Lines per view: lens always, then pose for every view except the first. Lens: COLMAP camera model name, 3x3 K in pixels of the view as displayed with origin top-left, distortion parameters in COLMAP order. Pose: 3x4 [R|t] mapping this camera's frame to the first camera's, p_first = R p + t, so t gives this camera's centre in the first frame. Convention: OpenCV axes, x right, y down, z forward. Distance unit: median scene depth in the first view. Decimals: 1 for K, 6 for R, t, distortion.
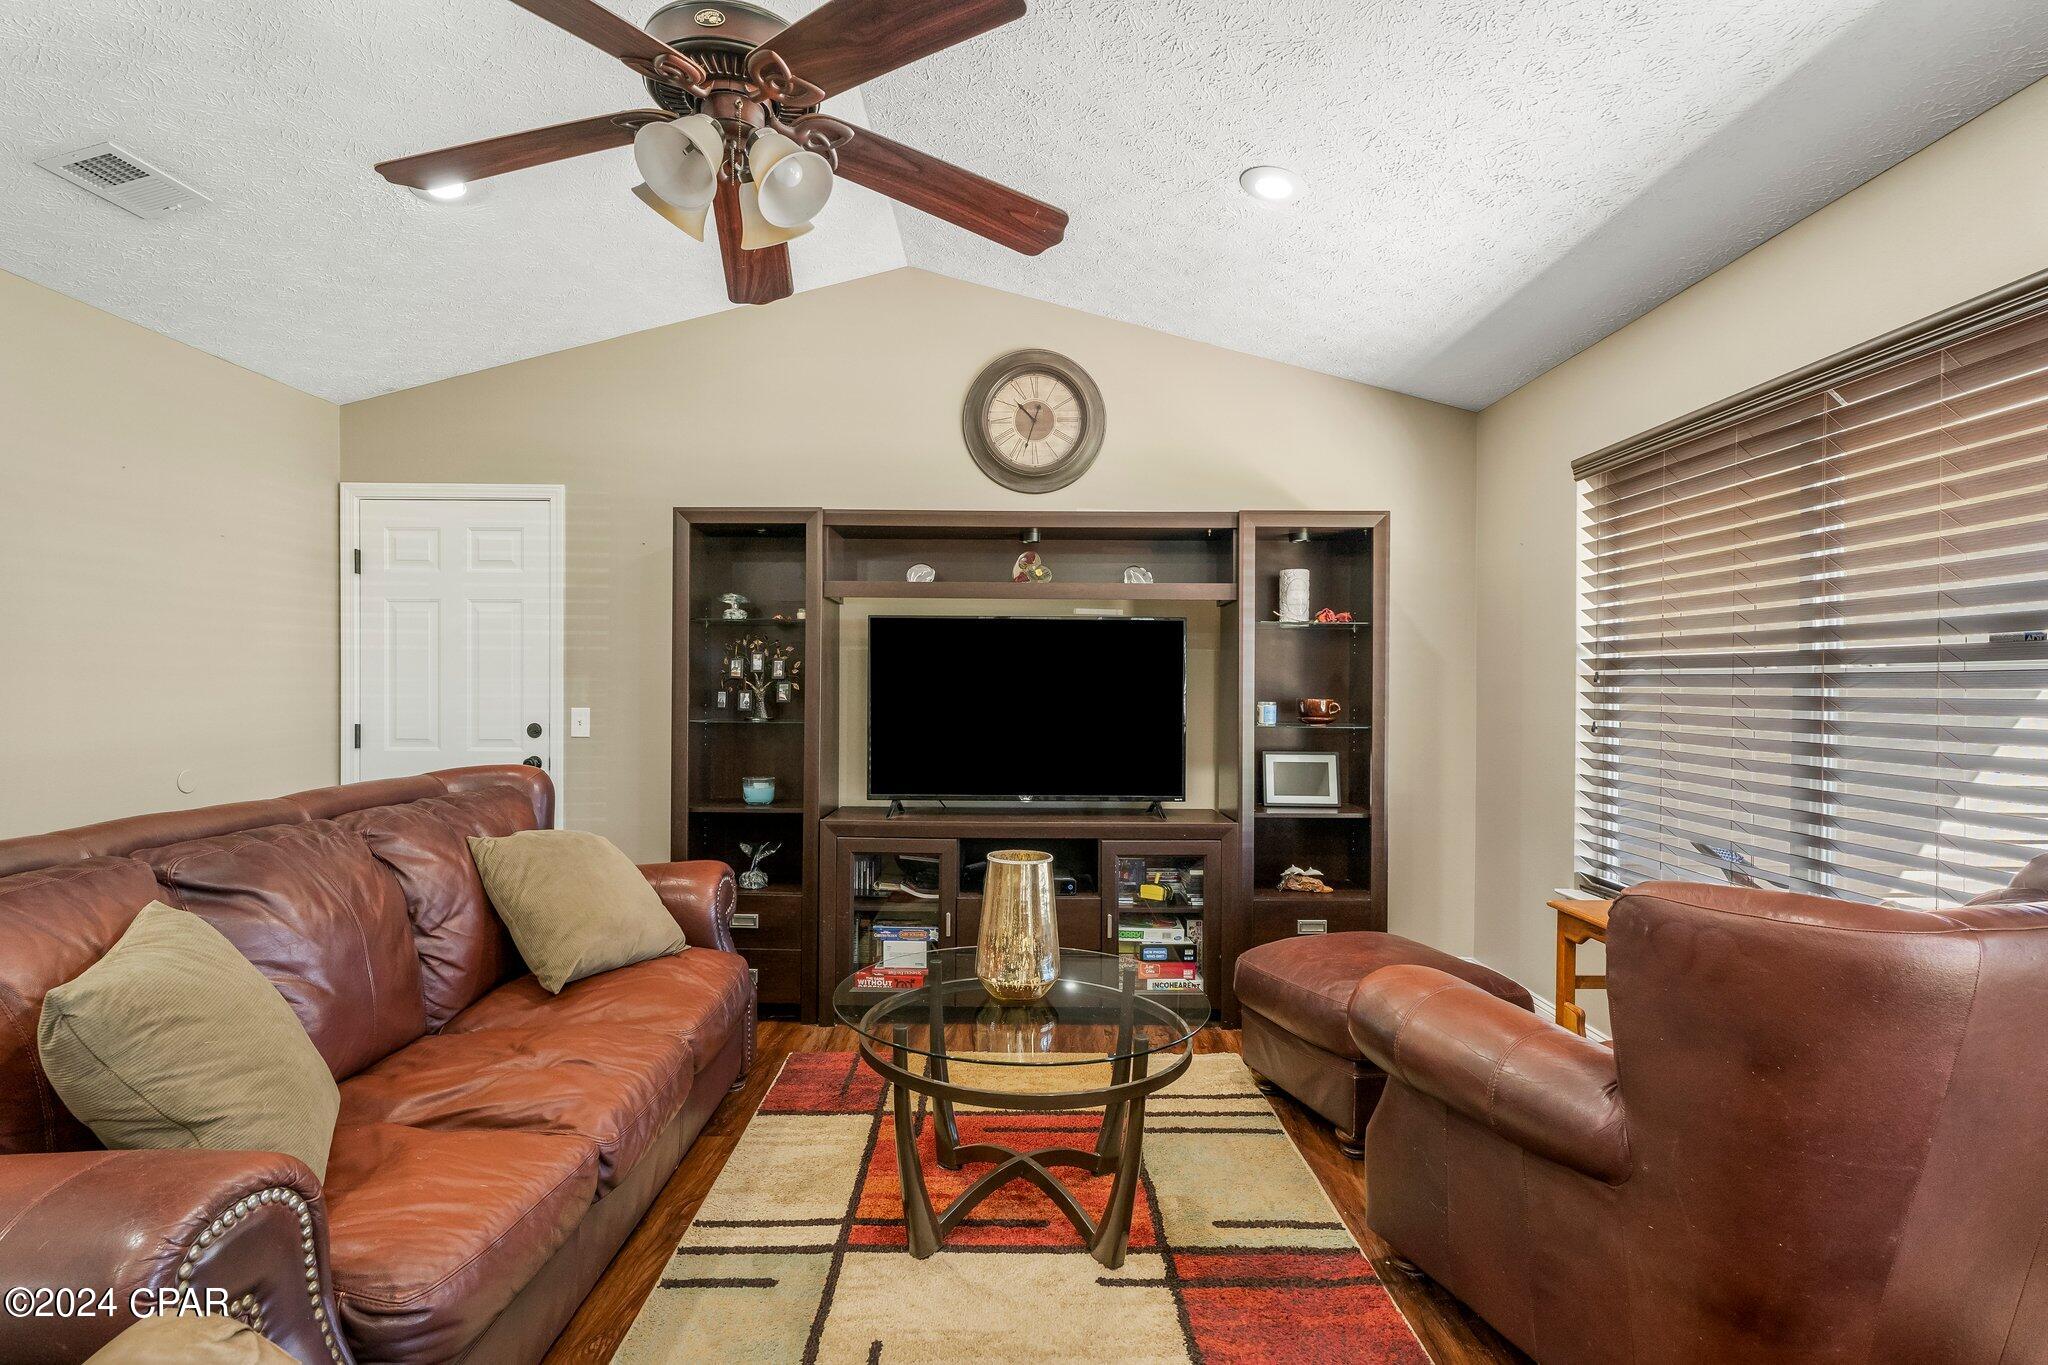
lens RADIAL K [[993.2, 0, 1014.0], [0, 993.2, 684.0], [0, 0, 1]] dist [-0.001291, -0.000354]
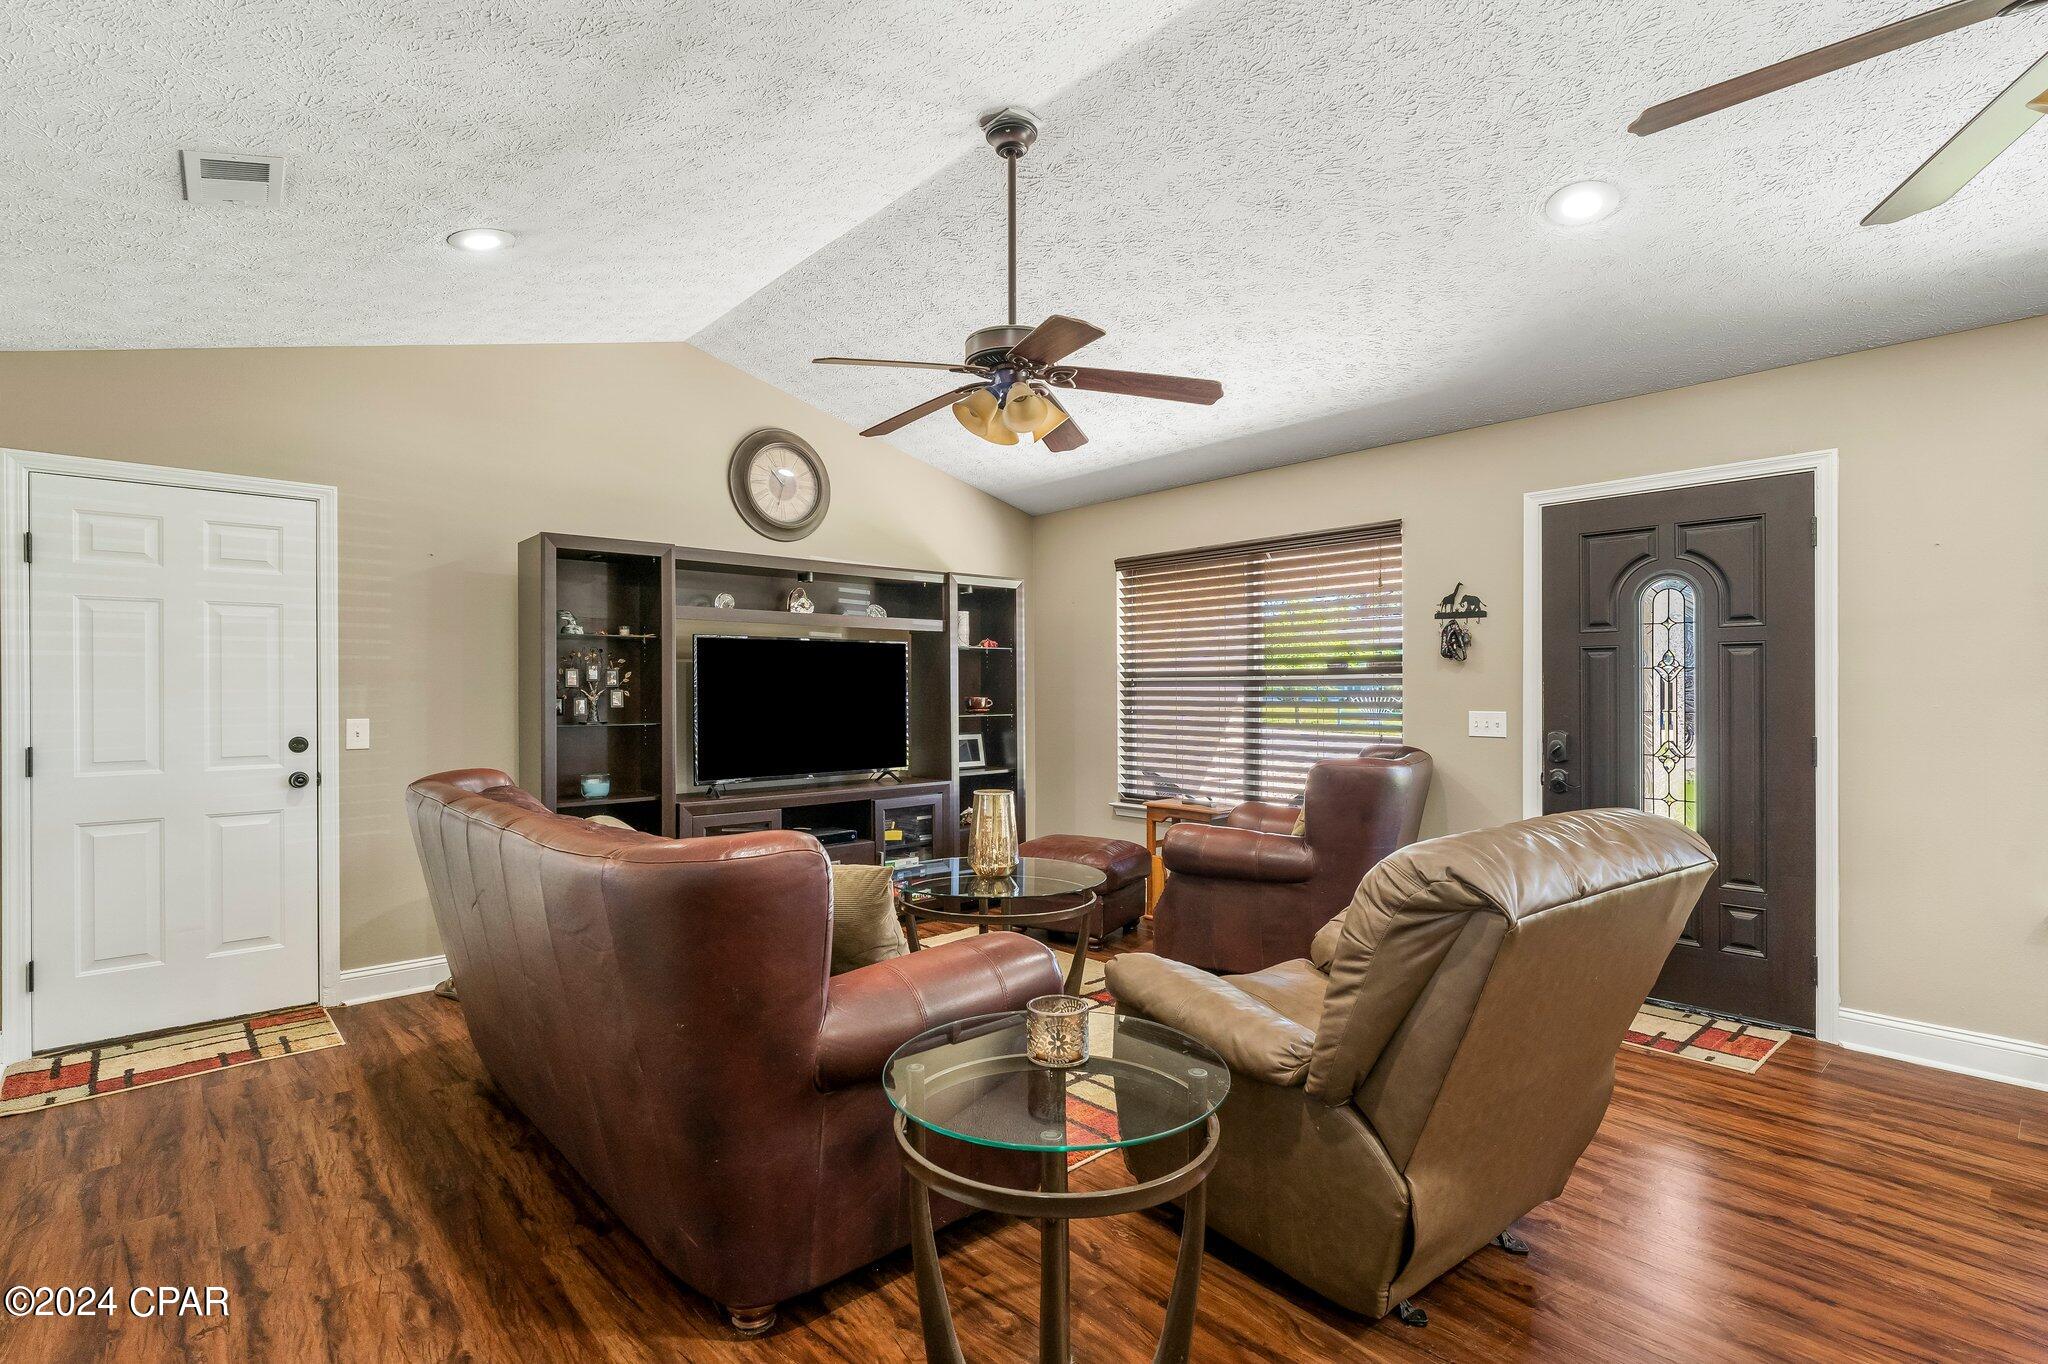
lens RADIAL K [[950.9, 0, 1010.6], [0, 950.9, 689.0], [0, 0, 1]] dist [-0.018622, 0.001417]
pose [[0.744627, -0.009546, 0.667412, -0.645906], [0.009914, 0.999946, 0.003241, -0.002075], [-0.667407, 0.004204, 0.744681, -0.124448]]
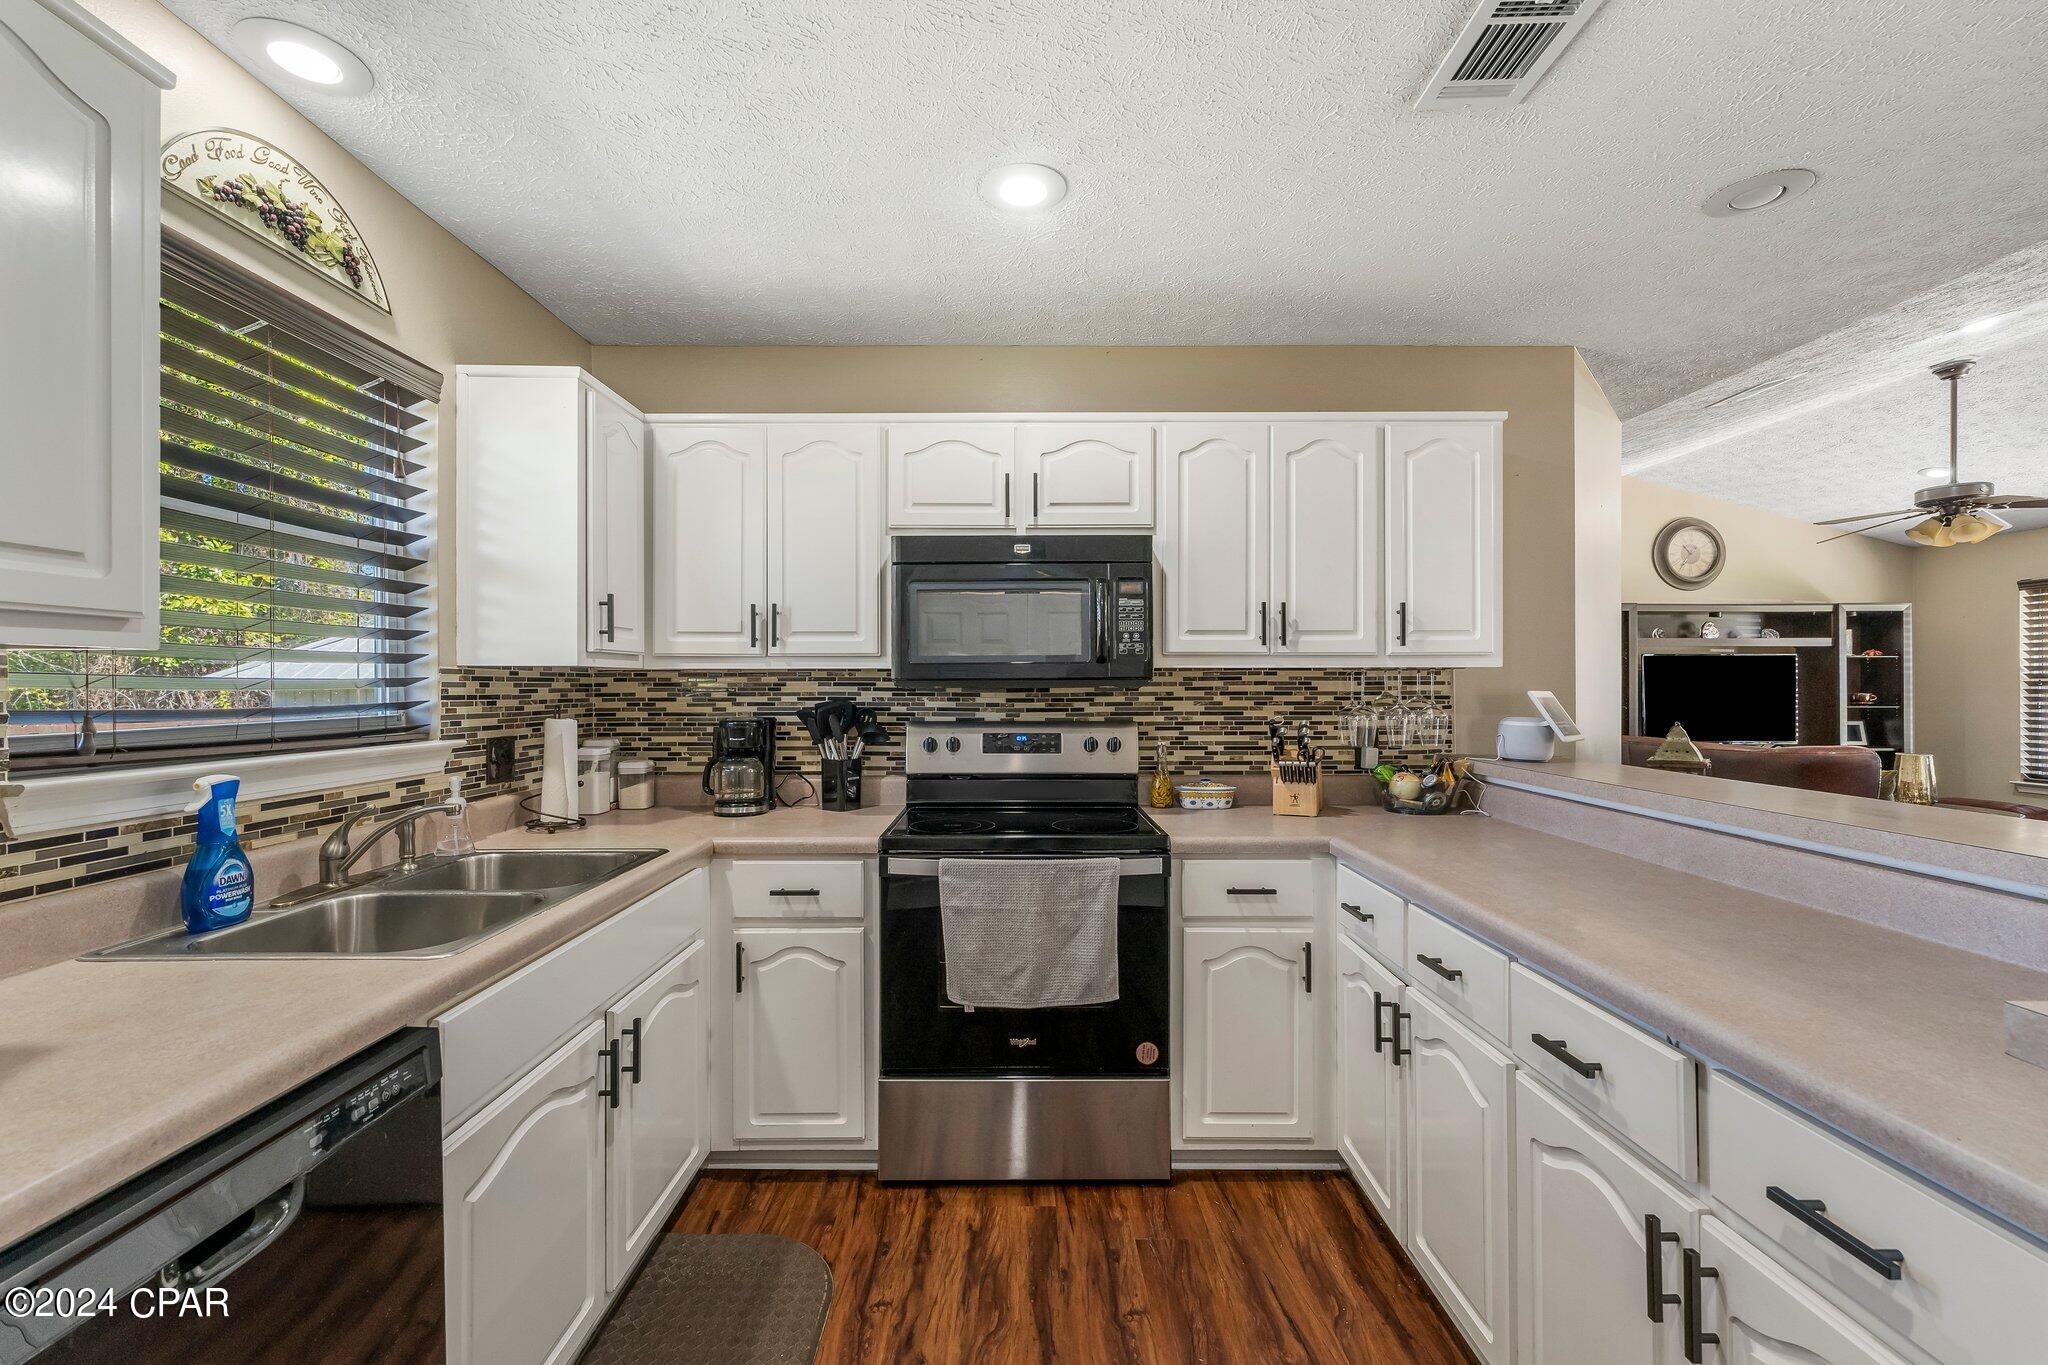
lens RADIAL K [[839.8, 0, 1030.2], [0, 839.8, 688.2], [0, 0, 1]] dist [-0.000961, 0.000236]
pose [[0.999929, -0.010994, 0.004513, -1.437696], [0.010985, 0.999937, 0.002146, -0.019110], [-0.004537, -0.002096, 0.999988, -0.729331]]
